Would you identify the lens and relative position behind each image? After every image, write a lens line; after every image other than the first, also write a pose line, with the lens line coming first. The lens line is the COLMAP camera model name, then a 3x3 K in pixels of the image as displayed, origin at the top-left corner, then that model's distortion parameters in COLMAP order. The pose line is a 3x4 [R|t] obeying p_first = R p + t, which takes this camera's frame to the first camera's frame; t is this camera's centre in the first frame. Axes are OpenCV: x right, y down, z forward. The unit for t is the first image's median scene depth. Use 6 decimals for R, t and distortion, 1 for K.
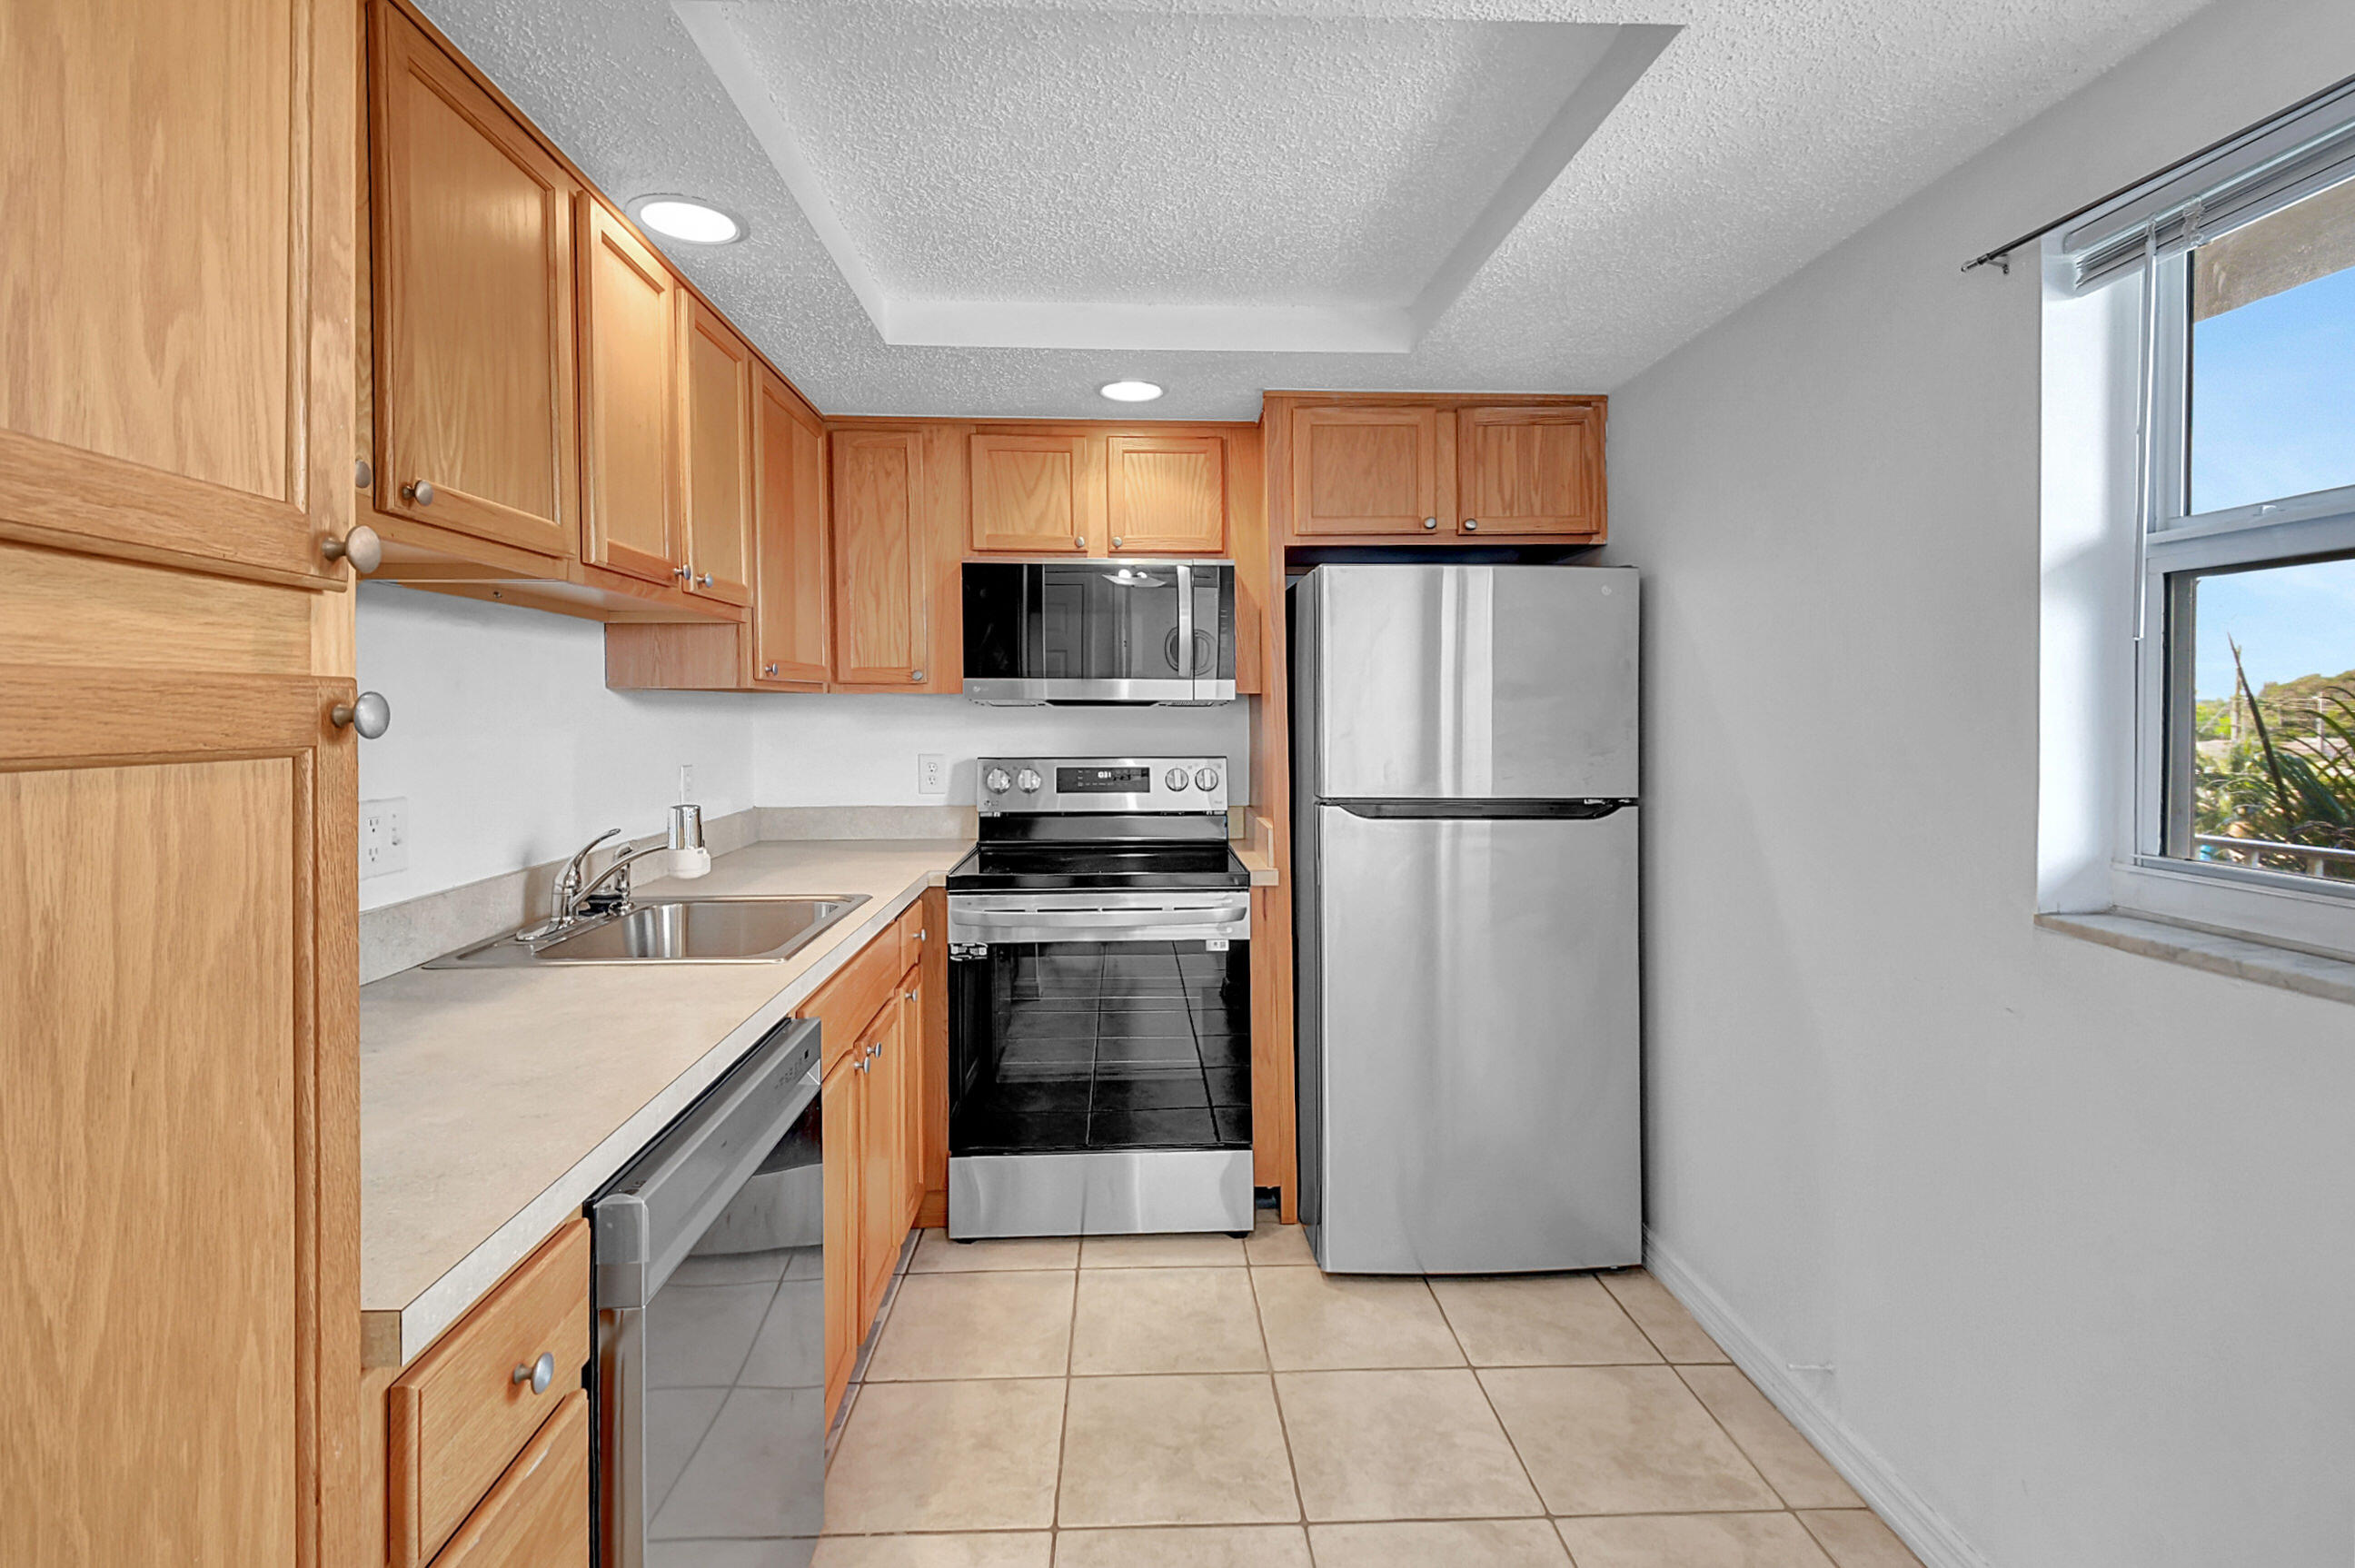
lens RADIAL K [[1055.0, 0, 1175.7], [0, 1055.0, 719.3], [0, 0, 1]] dist [0.033166, -0.019495]
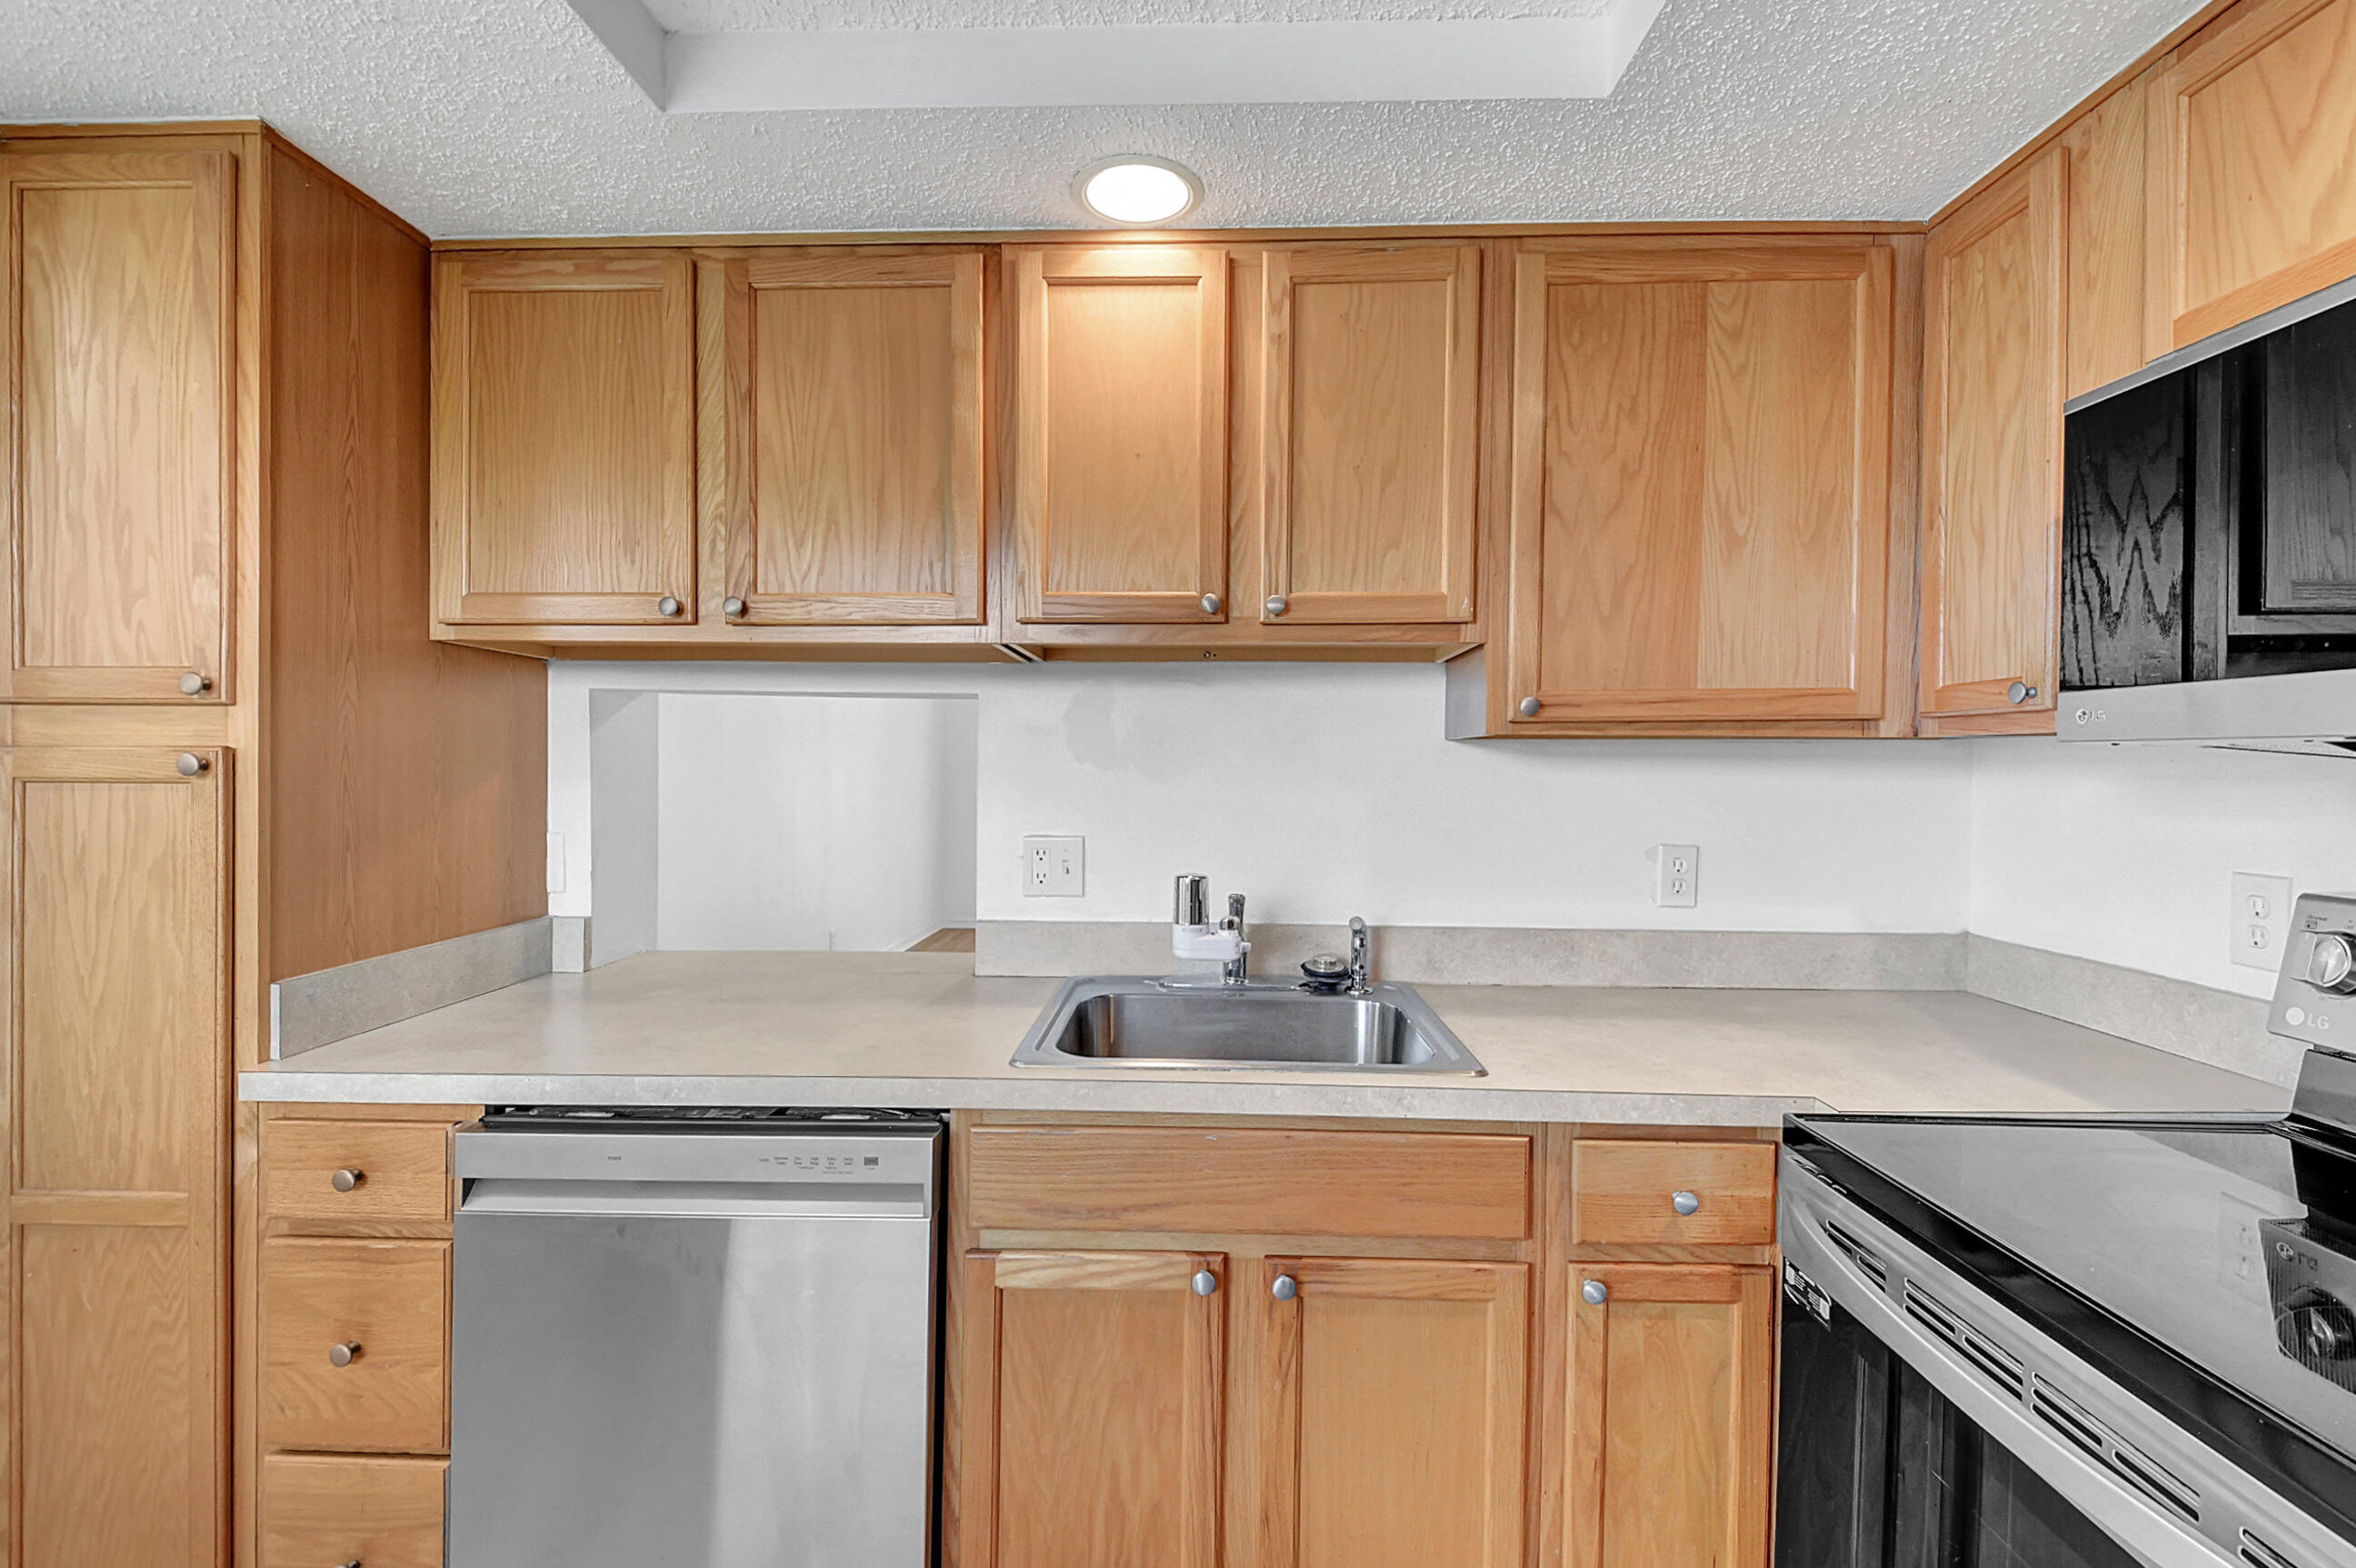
lens RADIAL K [[1060.4, 0, 1167.5], [0, 1060.4, 794.6], [0, 0, 1]] dist [0.000675, -0.001100]
pose [[-0.081548, 0.027322, -0.996295, 0.579868], [-0.012279, 0.999521, 0.028415, -0.013671], [0.996594, 0.014550, -0.081174, 1.568922]]
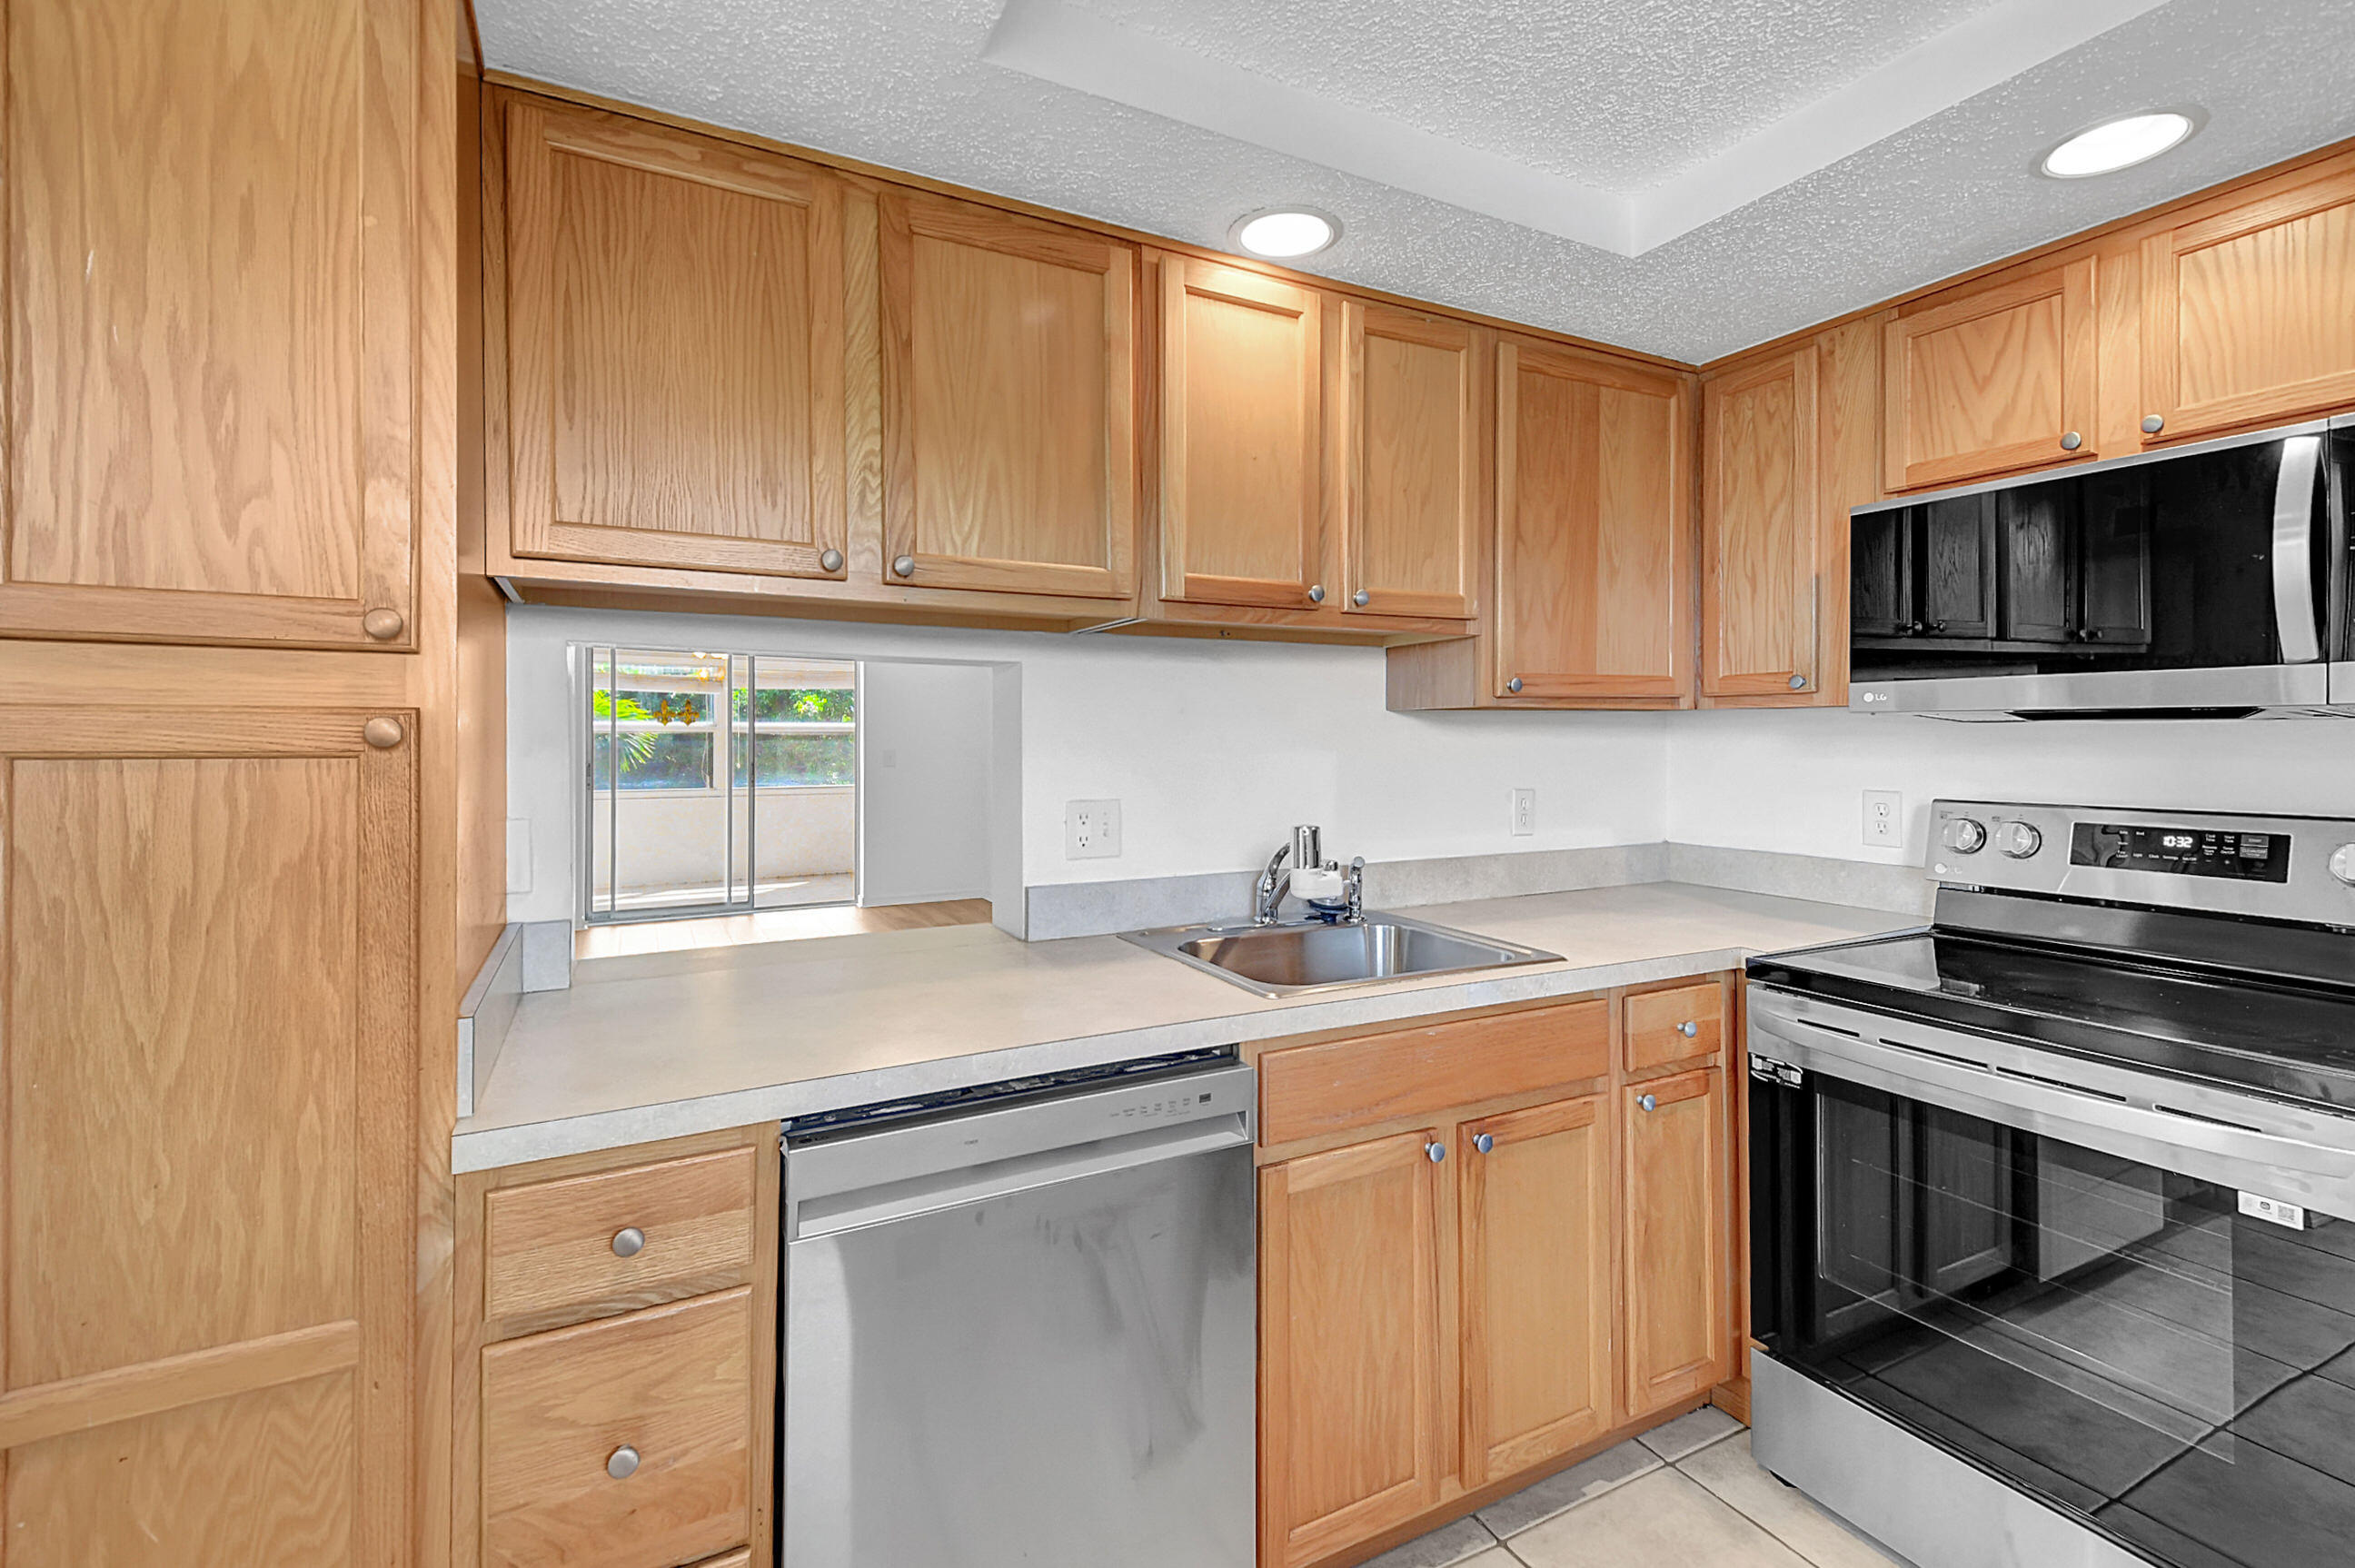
lens RADIAL K [[1049.6, 0, 1188.7], [0, 1049.6, 756.0], [0, 0, 1]] dist [0.032982, -0.013224]
pose [[0.422885, 0.011965, -0.906105, 0.571034], [-0.002917, 0.999926, 0.011842, 0.005449], [0.906179, -0.002364, 0.422888, 0.722536]]
